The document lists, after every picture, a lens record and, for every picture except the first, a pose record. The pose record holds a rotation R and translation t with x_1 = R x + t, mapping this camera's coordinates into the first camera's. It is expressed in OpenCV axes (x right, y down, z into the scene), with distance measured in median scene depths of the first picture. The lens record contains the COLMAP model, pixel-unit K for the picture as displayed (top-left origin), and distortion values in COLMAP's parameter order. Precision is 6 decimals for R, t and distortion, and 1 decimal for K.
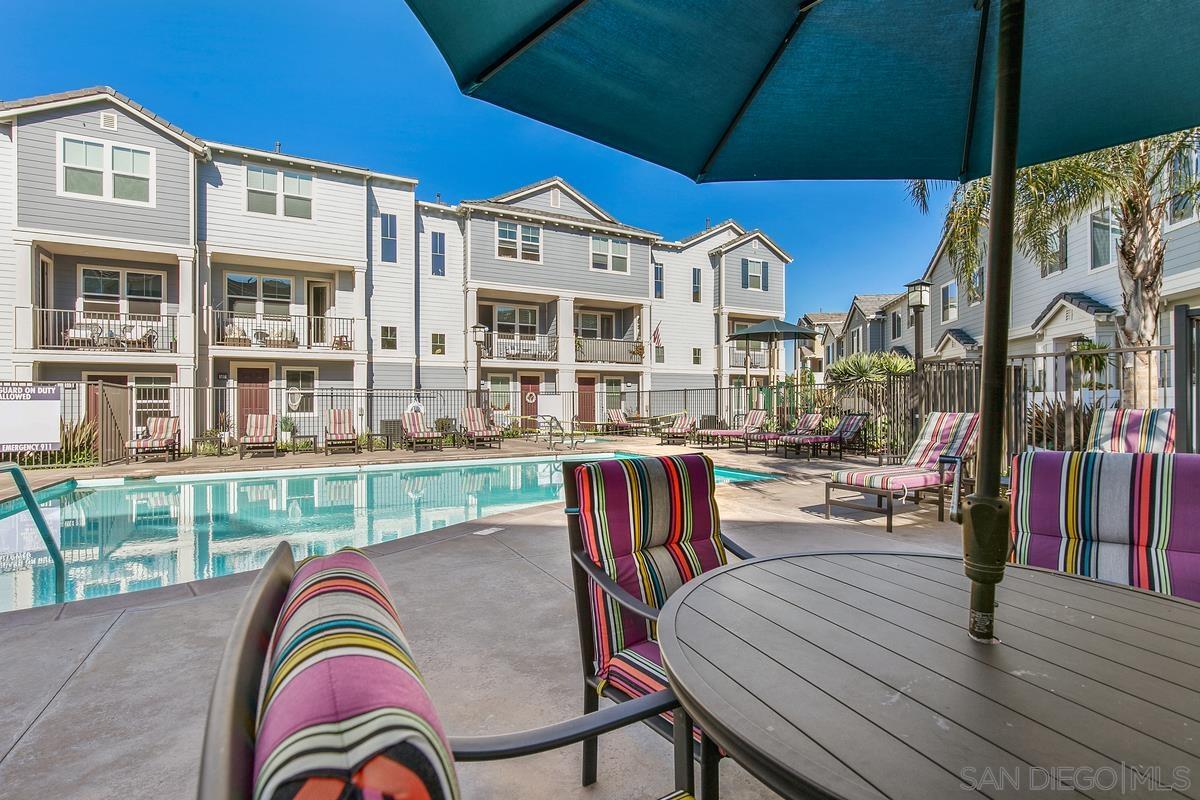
lens RADIAL K [[571.0, 0, 603.3], [0, 571.0, 399.7], [0, 0, 1]] dist [0.001133, 0.000068]
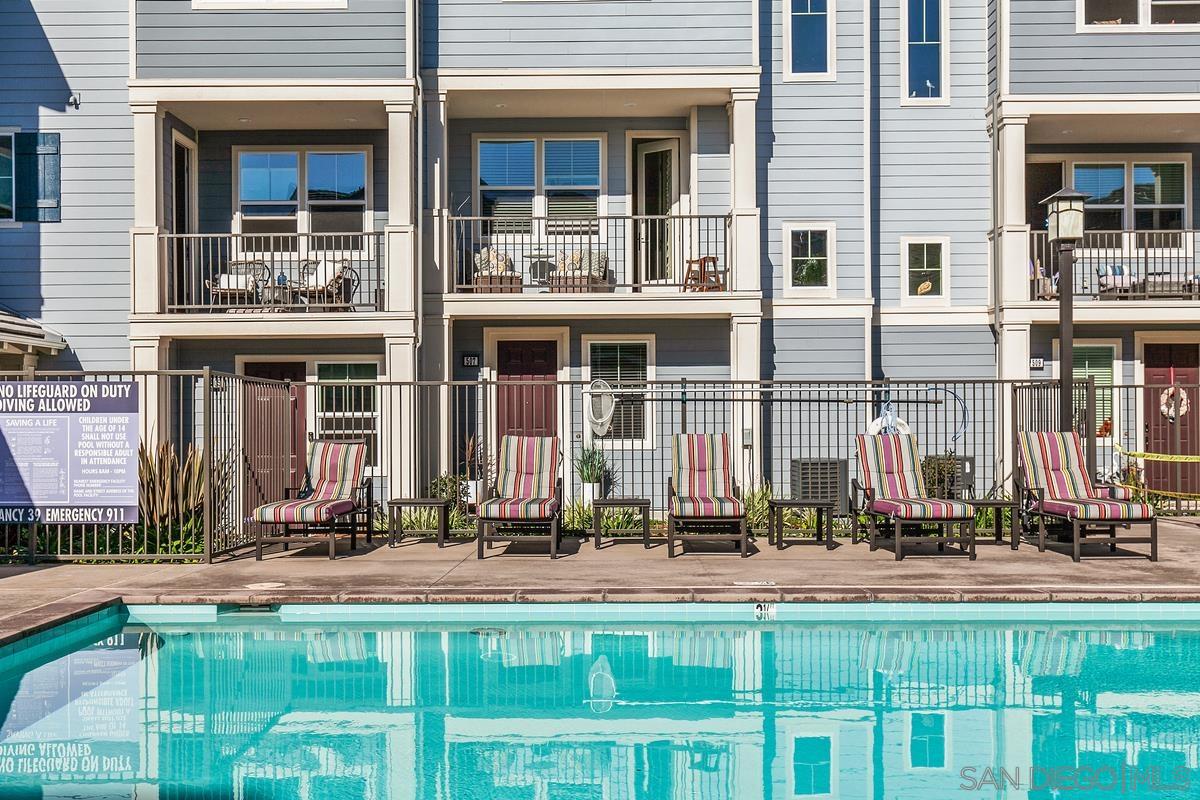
lens RADIAL K [[1159.3, 0, 605.4], [0, 1159.3, 421.1], [0, 0, 1]] dist [0.010084, 0.000000]
pose [[0.872112, 0.001318, -0.489305, -0.087805], [0.003463, 0.999955, 0.008865, 0.000482], [0.489294, -0.009425, 0.872068, 0.185145]]
